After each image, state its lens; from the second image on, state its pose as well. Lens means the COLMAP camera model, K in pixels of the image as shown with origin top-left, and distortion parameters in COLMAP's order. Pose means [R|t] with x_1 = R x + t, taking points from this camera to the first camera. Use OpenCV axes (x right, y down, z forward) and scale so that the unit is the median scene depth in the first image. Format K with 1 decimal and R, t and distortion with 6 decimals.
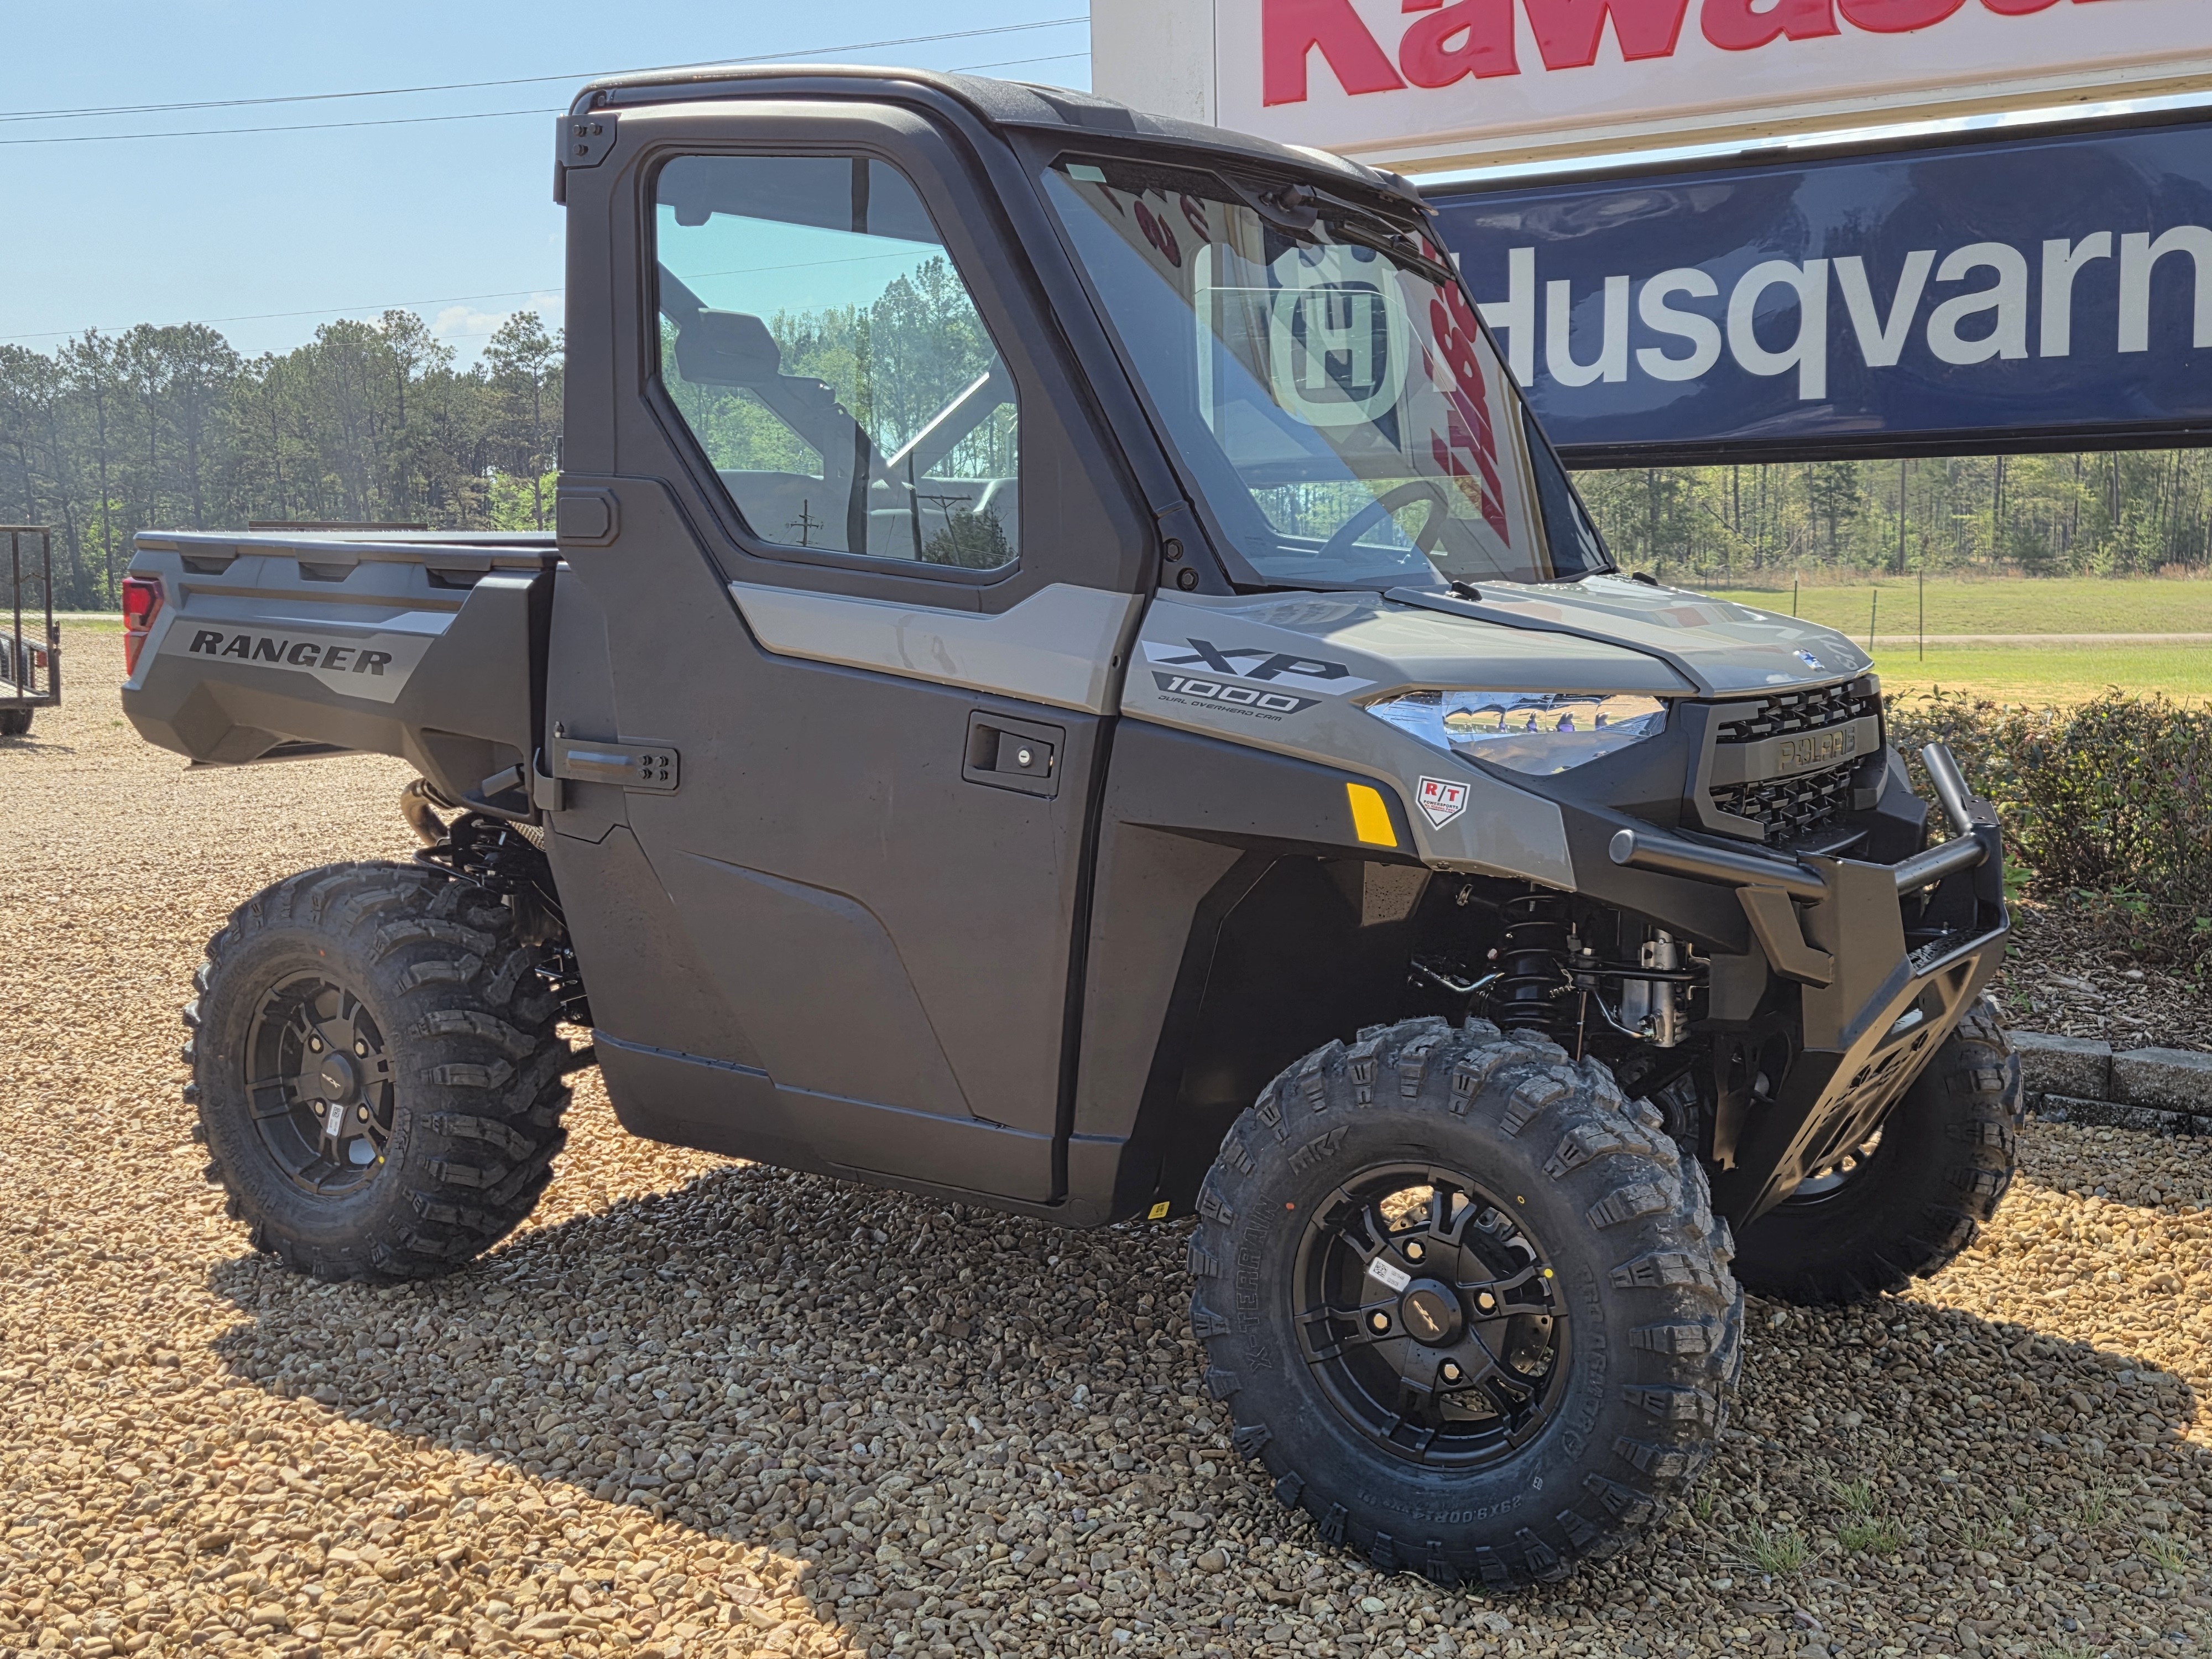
lens RADIAL K [[2546.3, 0, 1106.0], [0, 2546.3, 829.5], [0, 0, 1]] dist [0.093644, 0.000757]
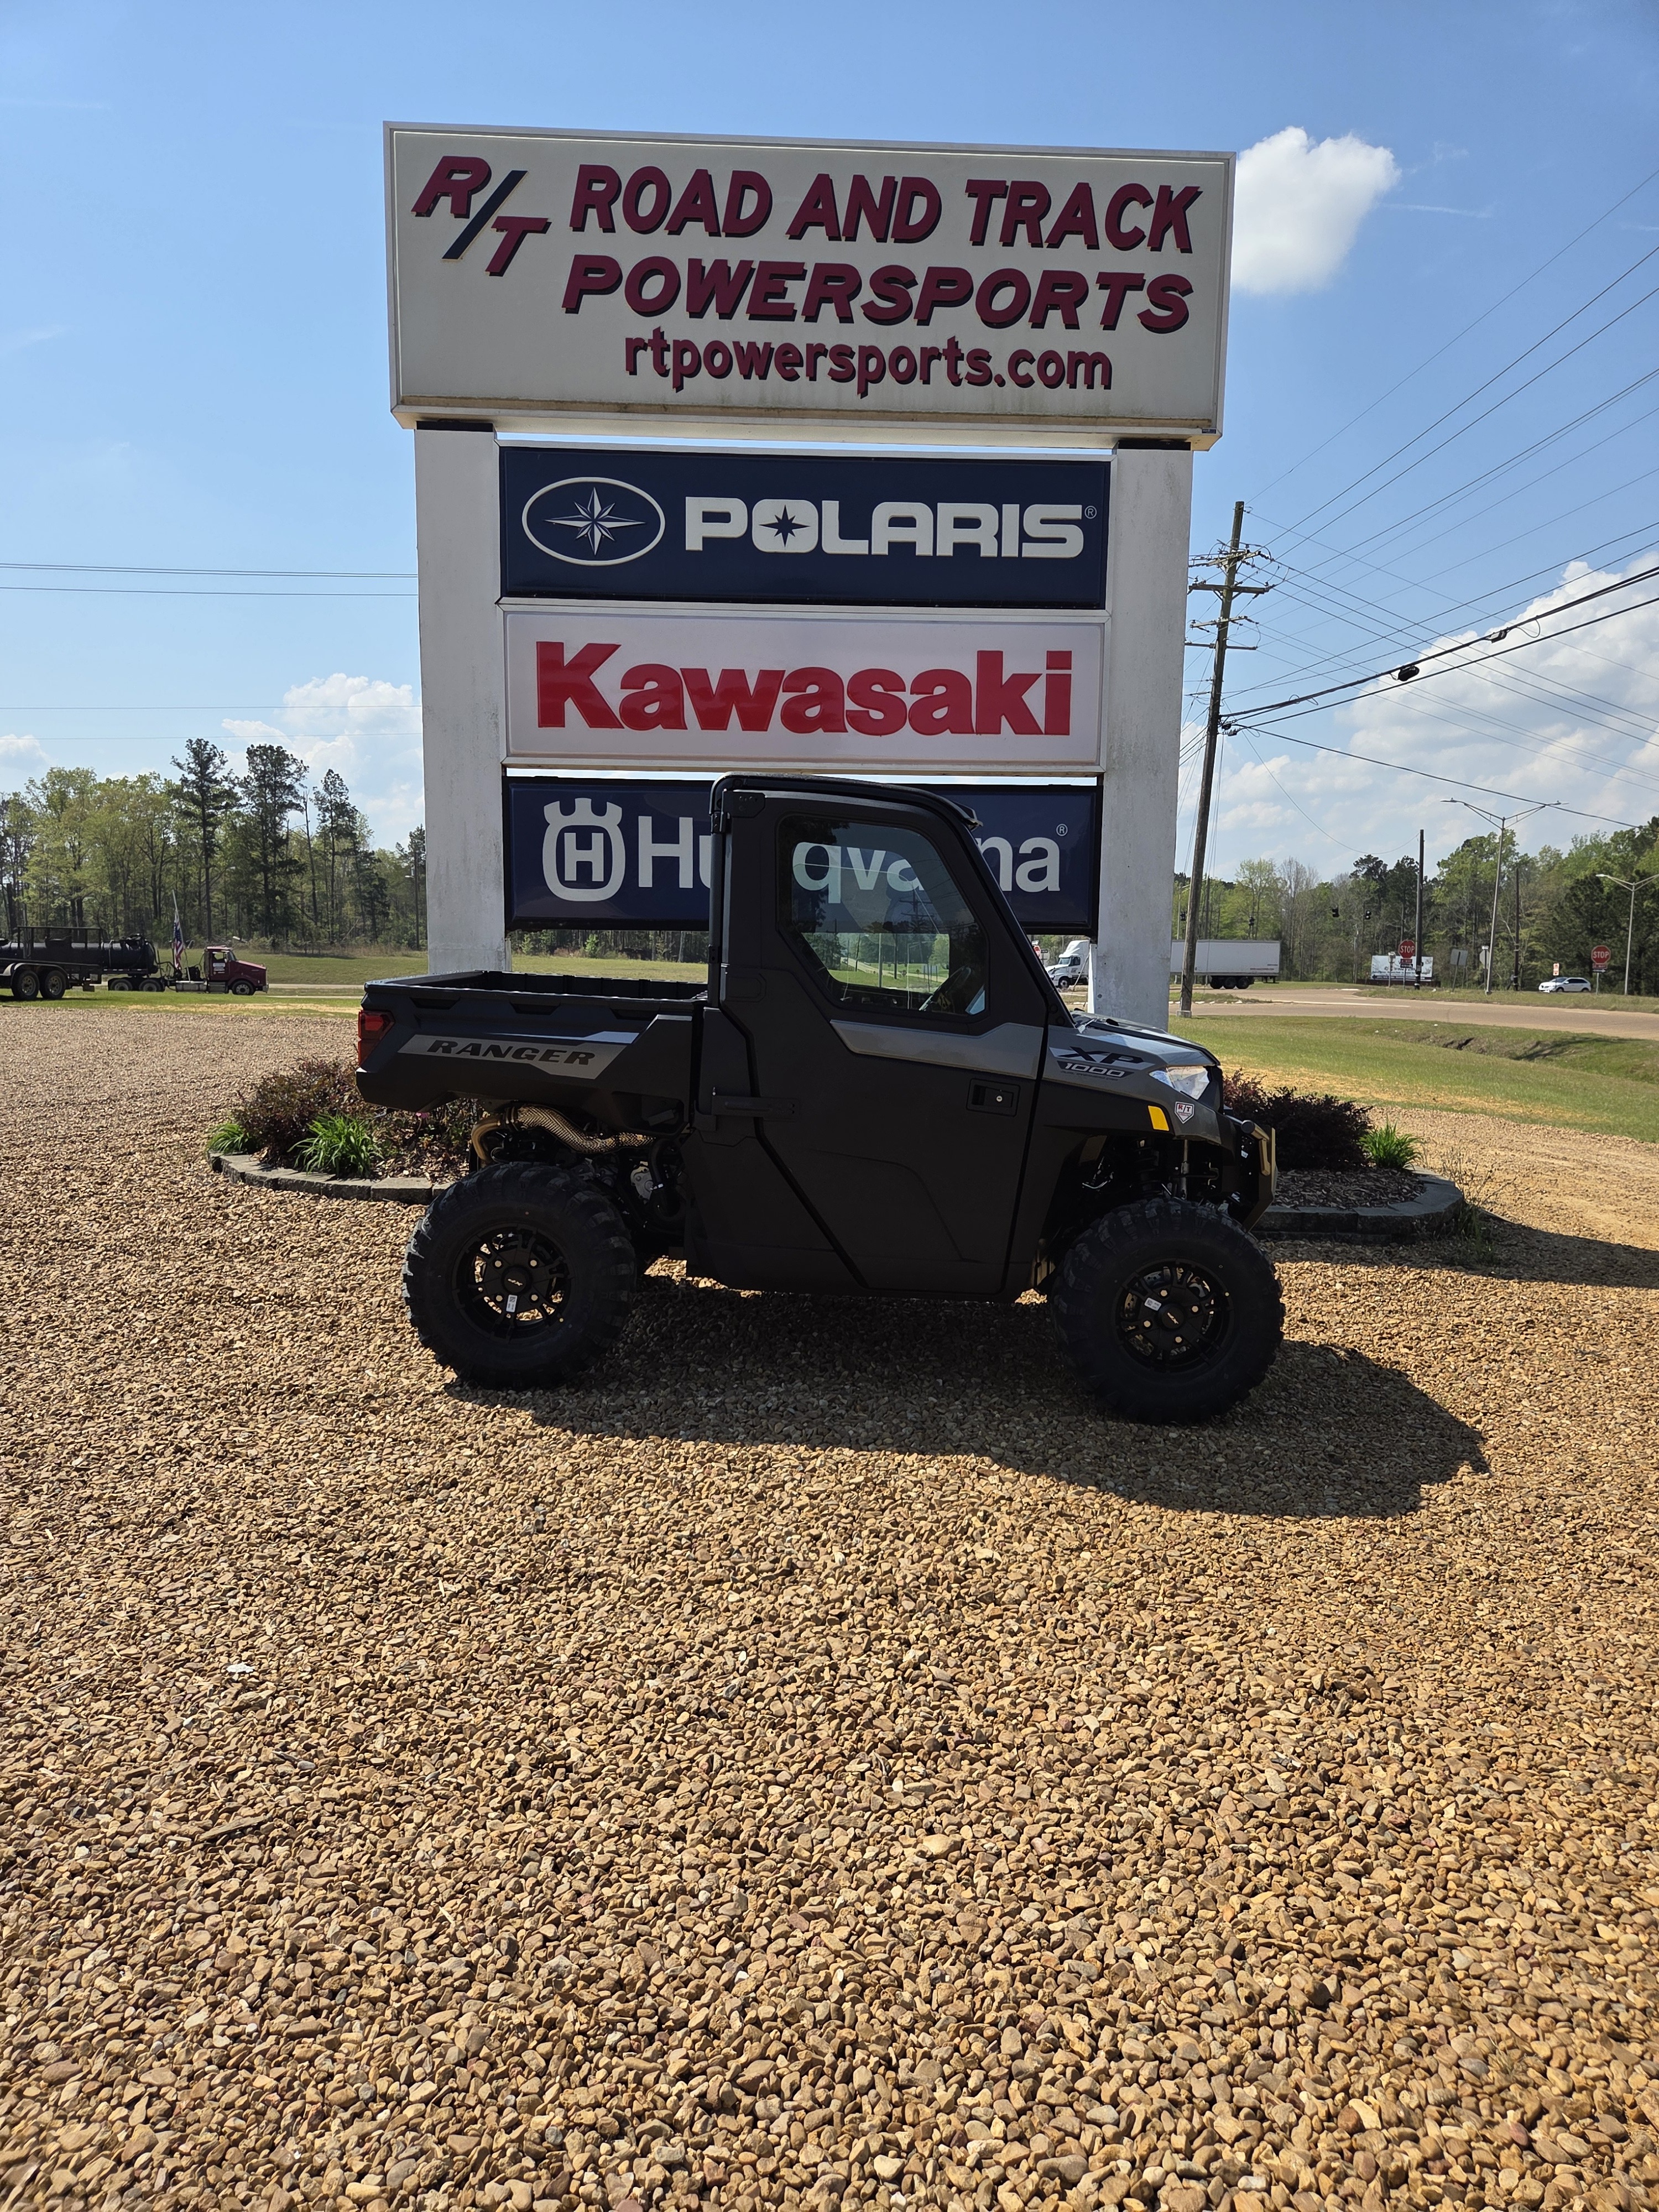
lens RADIAL K [[1485.4, 0, 829.5], [0, 1485.4, 1106.0], [0, 0, 1]] dist [0.098554, 0.000165]
pose [[0.834624, -0.039577, 0.549397, -0.754907], [0.036004, 0.999202, 0.017283, -0.042695], [-0.549643, 0.005356, 0.835383, -0.026183]]
